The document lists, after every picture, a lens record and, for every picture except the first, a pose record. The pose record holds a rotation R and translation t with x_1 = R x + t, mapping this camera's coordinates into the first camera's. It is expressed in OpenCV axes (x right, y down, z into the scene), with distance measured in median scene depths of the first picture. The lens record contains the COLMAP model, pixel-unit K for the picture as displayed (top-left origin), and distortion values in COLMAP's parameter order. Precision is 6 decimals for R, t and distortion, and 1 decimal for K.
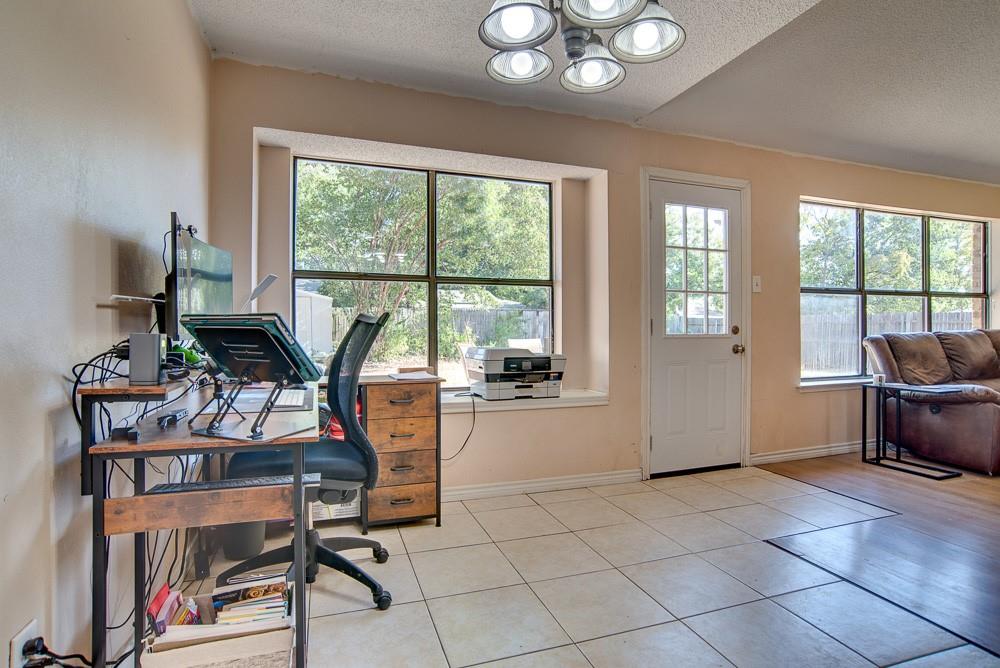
lens RADIAL K [[509.7, 0, 500.0], [0, 509.7, 334.0], [0, 0, 1]] dist [0.000674, 0.000244]
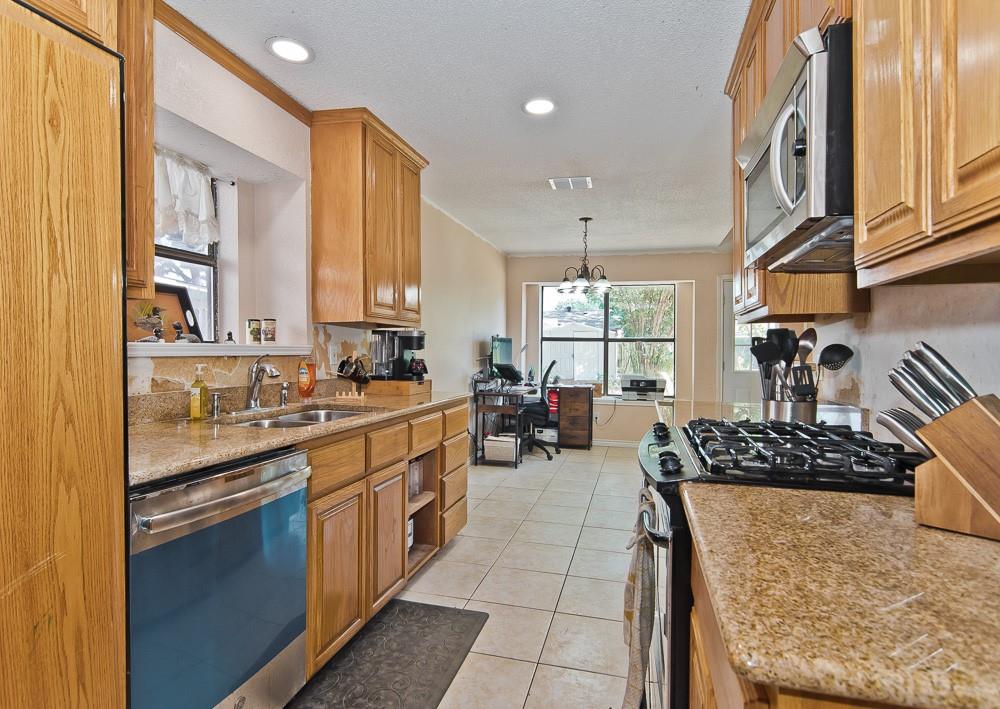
lens RADIAL K [[529.9, 0, 500.0], [0, 529.9, 354.5], [0, 0, 1]] dist [0.000206, 0.000004]
pose [[0.827164, 0.012886, -0.561813, 0.932453], [-0.012671, 0.999911, 0.004279, -0.068861], [0.561818, 0.003580, 0.827253, -1.280878]]
